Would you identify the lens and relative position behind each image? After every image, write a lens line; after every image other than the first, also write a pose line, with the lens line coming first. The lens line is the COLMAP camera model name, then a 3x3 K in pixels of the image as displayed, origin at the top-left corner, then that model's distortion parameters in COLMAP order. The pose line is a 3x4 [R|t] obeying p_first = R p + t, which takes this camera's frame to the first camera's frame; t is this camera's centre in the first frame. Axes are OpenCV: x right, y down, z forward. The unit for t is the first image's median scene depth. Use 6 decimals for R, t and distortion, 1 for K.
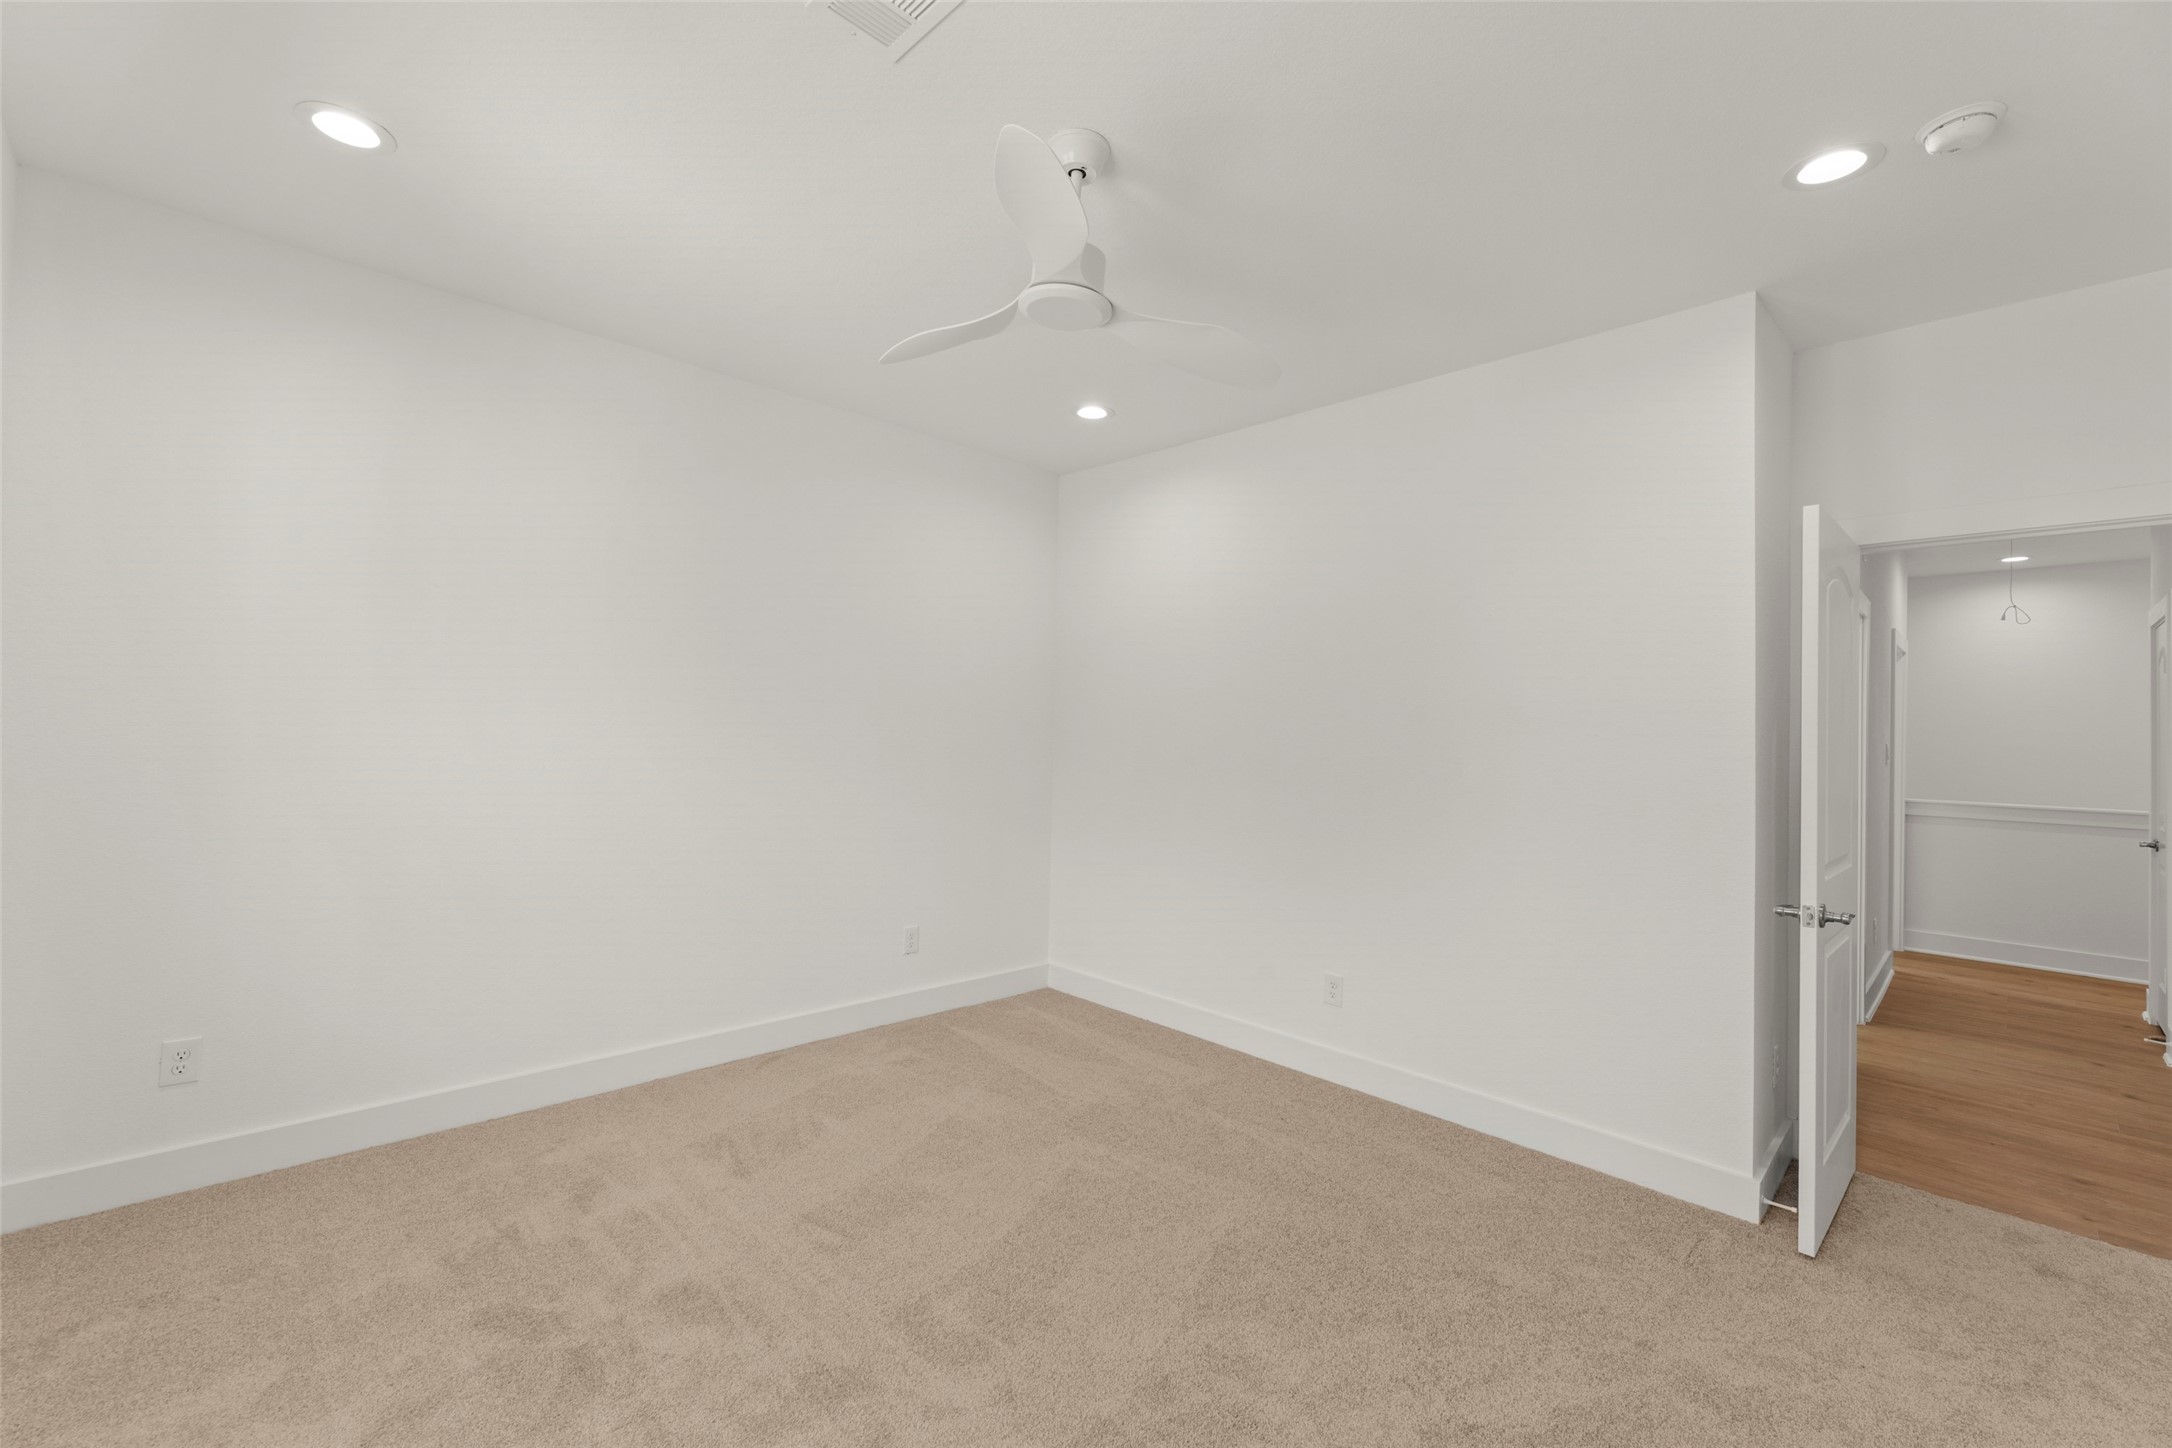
lens RADIAL K [[892.5, 0, 1081.7], [0, 892.5, 739.8], [0, 0, 1]] dist [-0.000120, -0.000499]
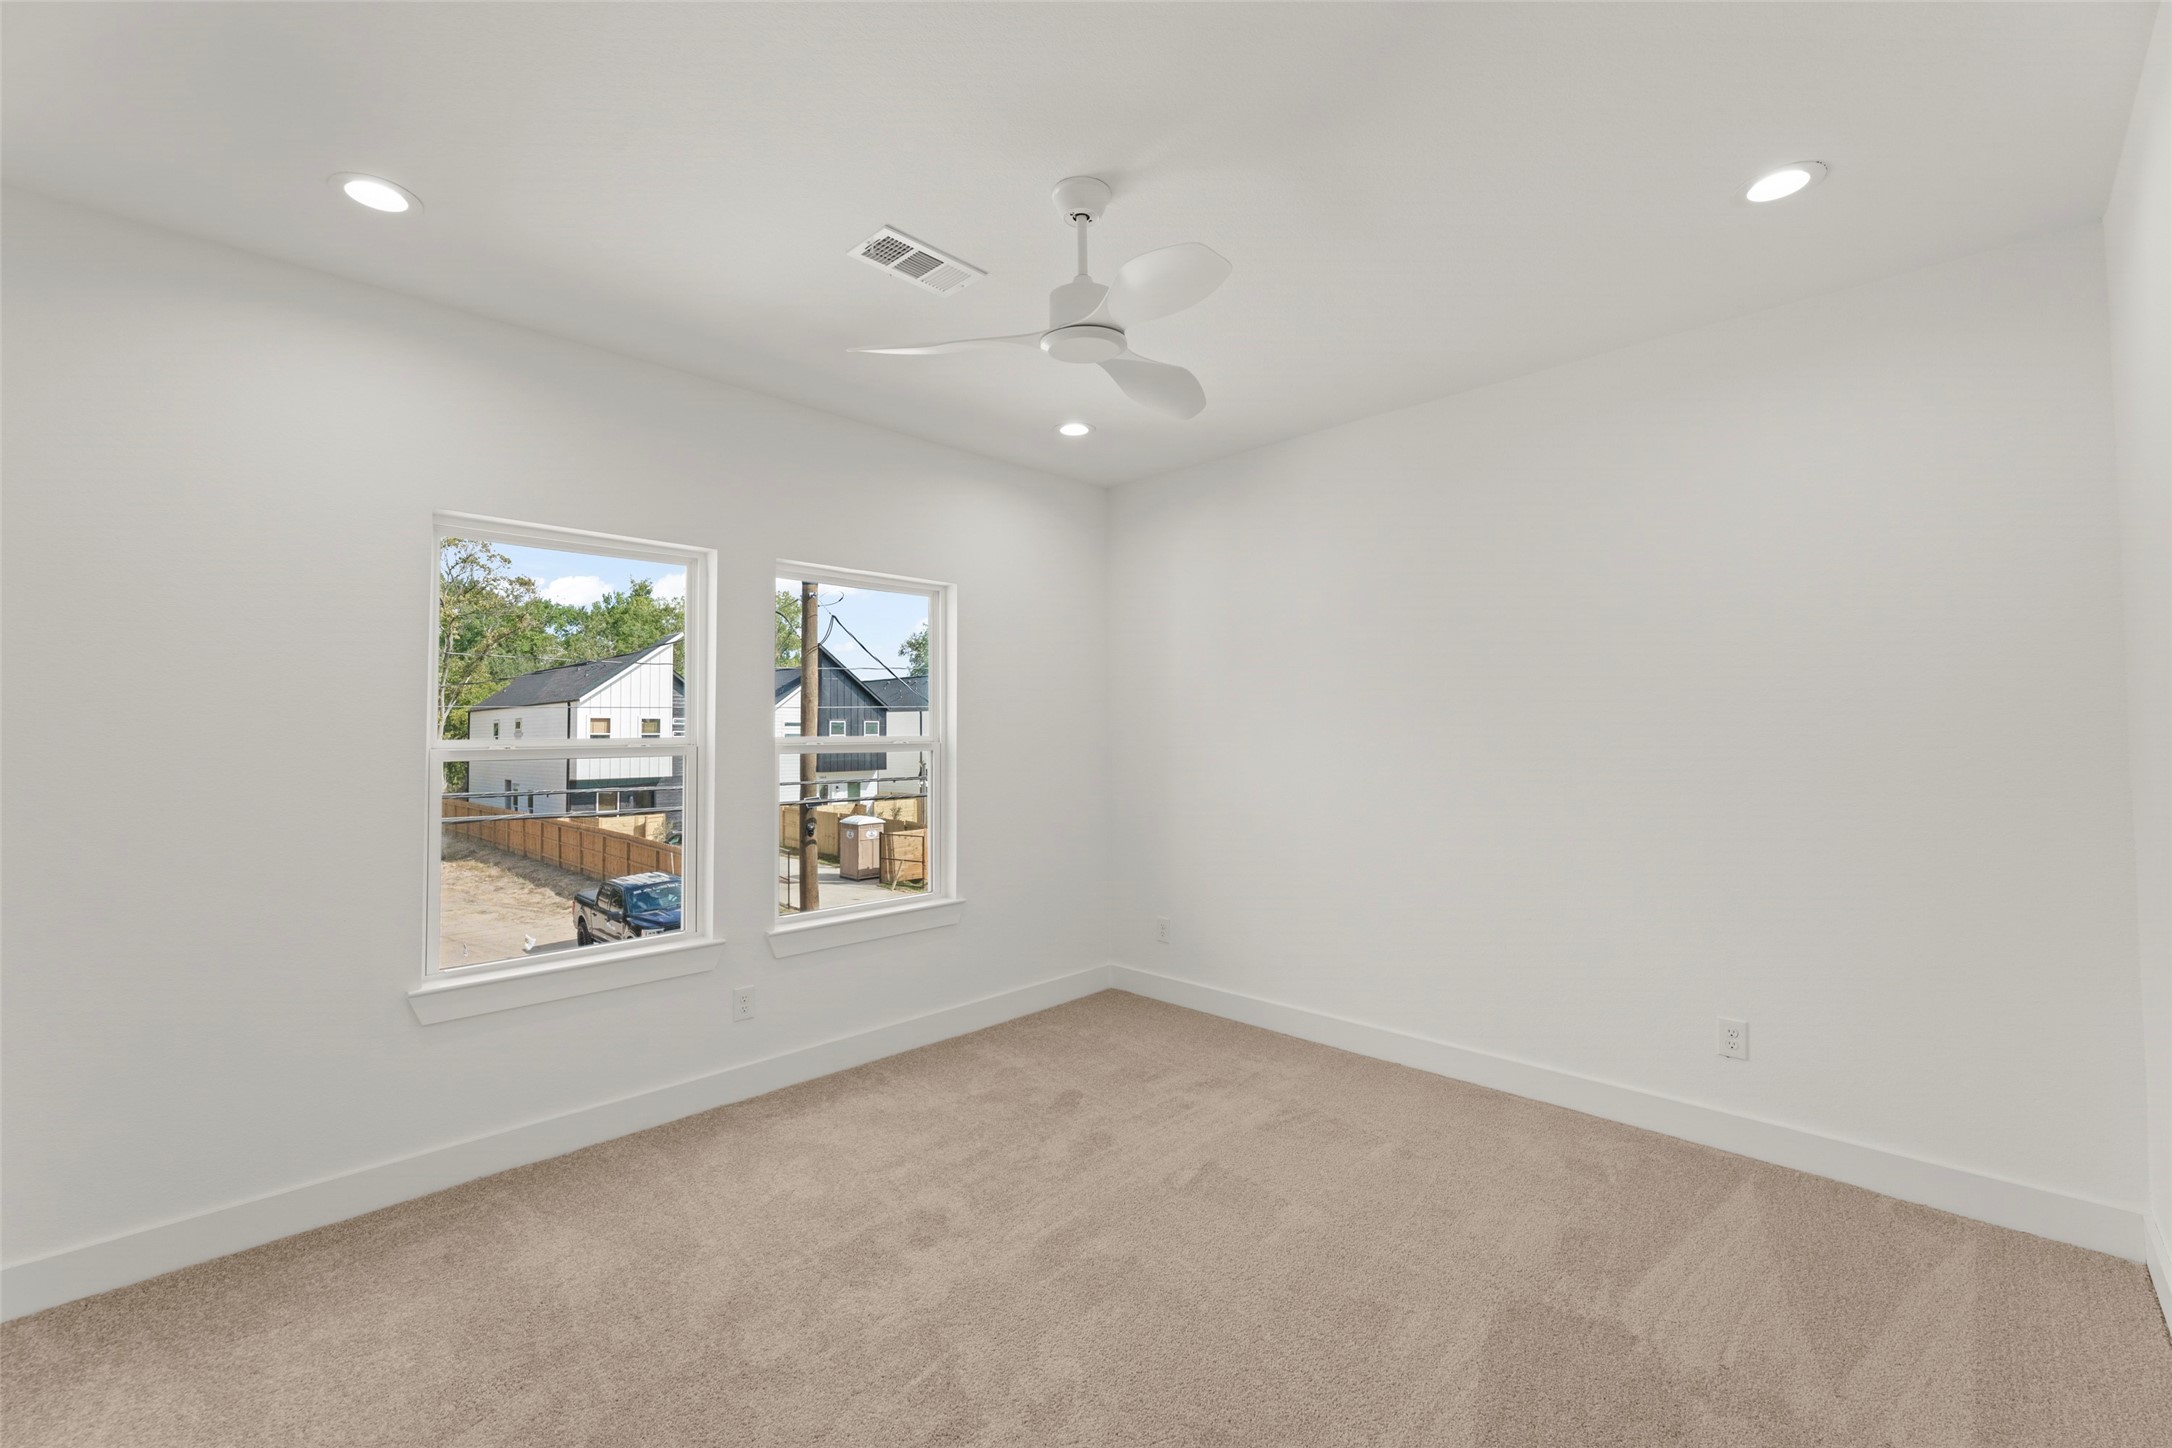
lens RADIAL K [[892.5, 0, 1081.7], [0, 892.5, 739.8], [0, 0, 1]] dist [-0.000120, -0.000499]
pose [[0.024187, -0.023564, -0.999430, 0.798836], [-0.005264, 0.999705, -0.023698, 0.010551], [0.999694, 0.005834, 0.024056, 0.742122]]
